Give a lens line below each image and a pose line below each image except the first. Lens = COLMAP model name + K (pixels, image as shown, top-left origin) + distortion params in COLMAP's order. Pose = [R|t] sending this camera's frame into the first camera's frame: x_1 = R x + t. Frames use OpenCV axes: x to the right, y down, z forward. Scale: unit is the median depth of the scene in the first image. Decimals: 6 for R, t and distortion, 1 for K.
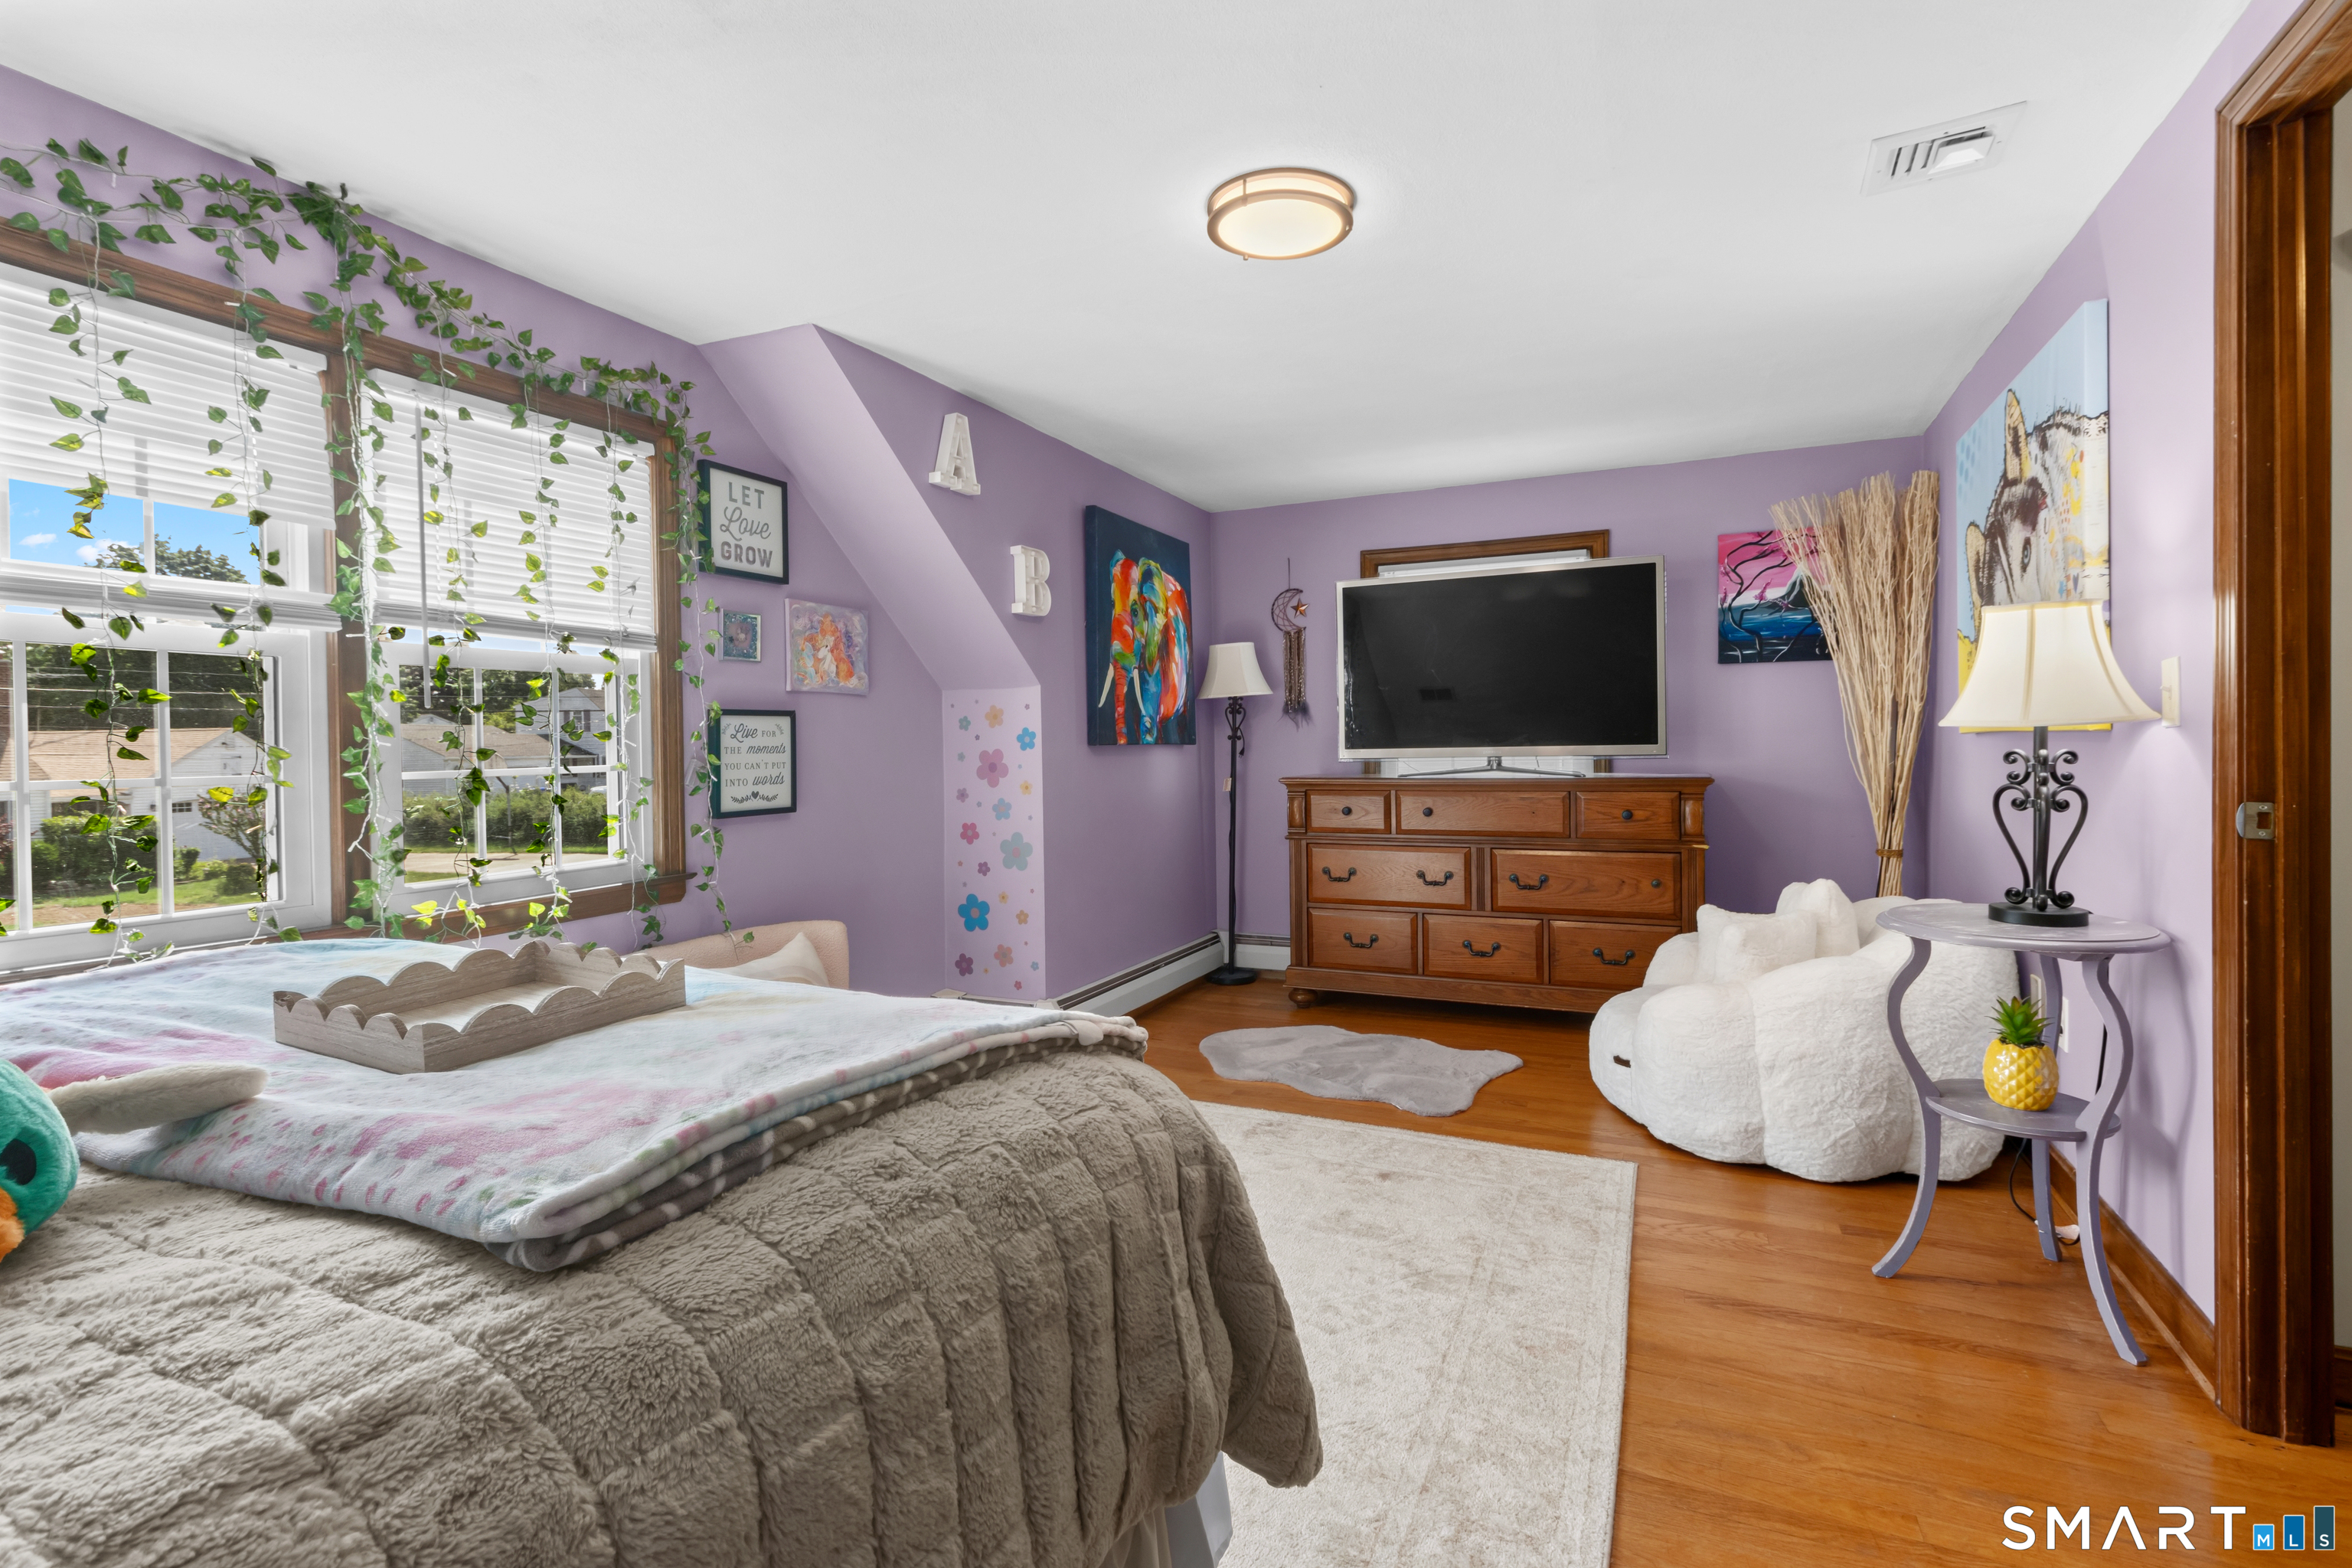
lens RADIAL K [[1102.6, 0, 1176.0], [0, 1102.6, 784.0], [0, 0, 1]] dist [0.007448, 0.001501]
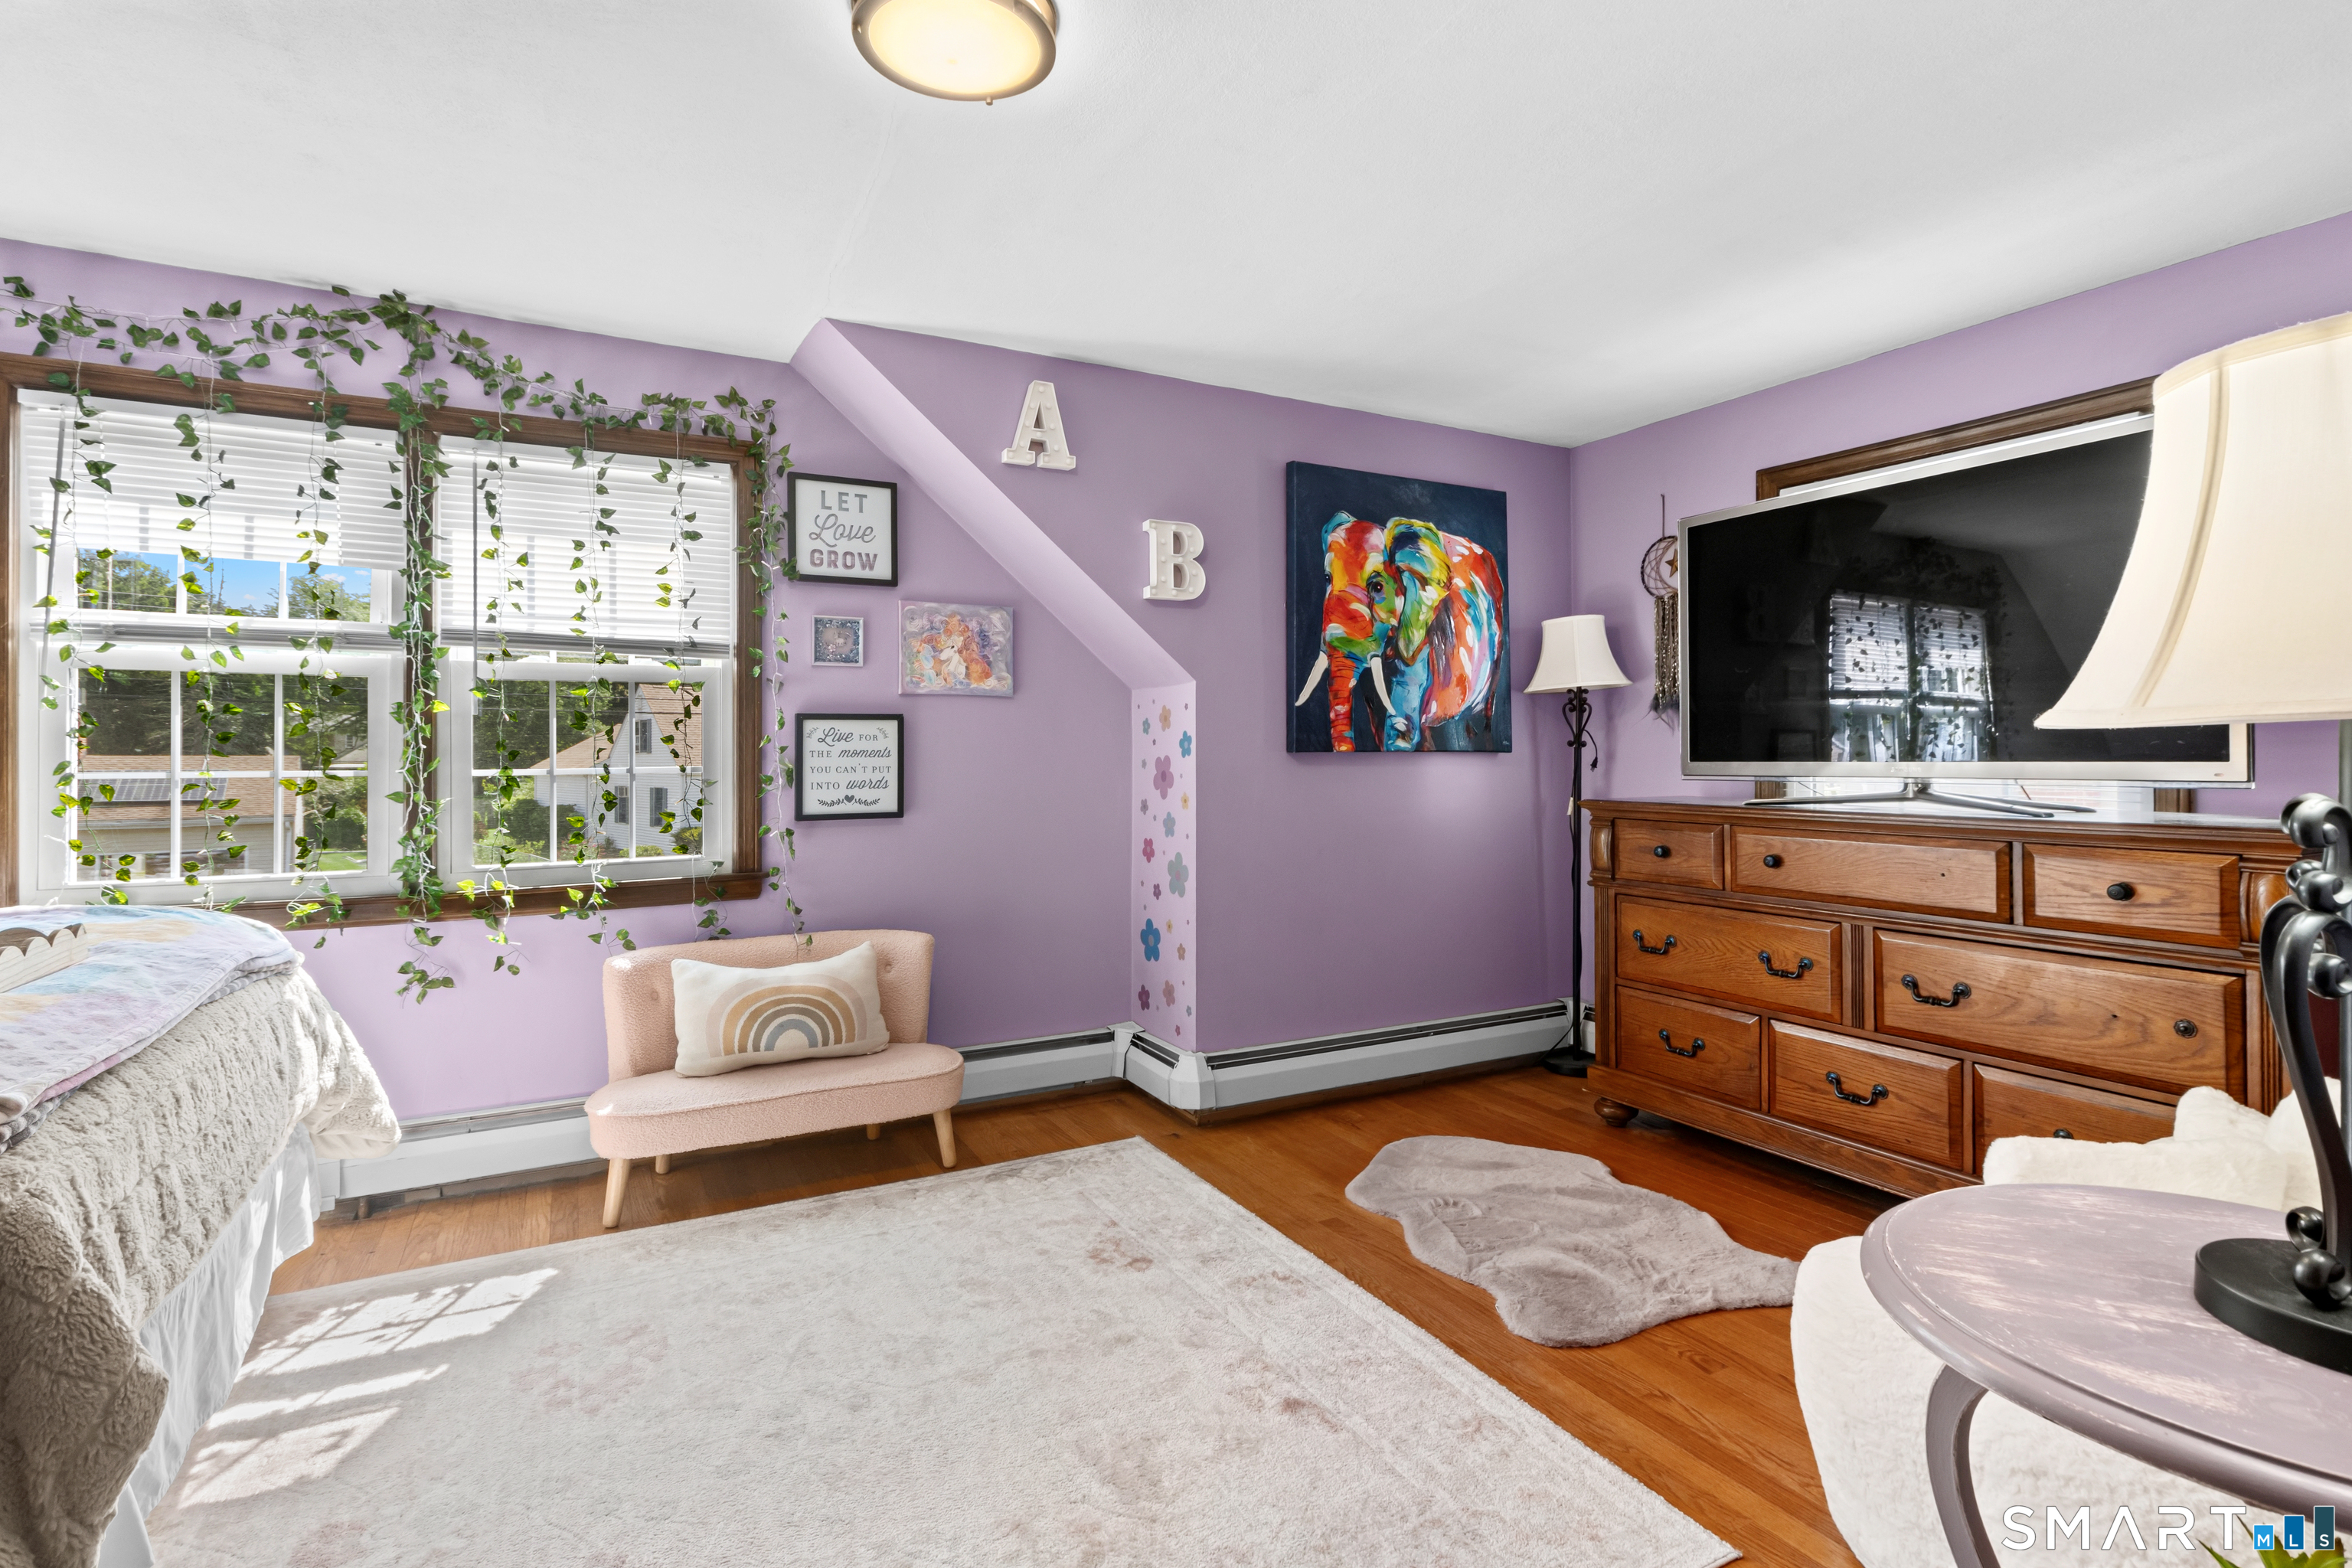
lens RADIAL K [[1138.7, 0, 1175.5], [0, 1138.7, 765.7], [0, 0, 1]] dist [0.005675, 0.000563]
pose [[0.799024, 0.018214, -0.601023, 0.459226], [-0.029372, 0.999530, -0.008758, -0.018947], [0.600581, 0.024652, 0.799184, 0.339772]]
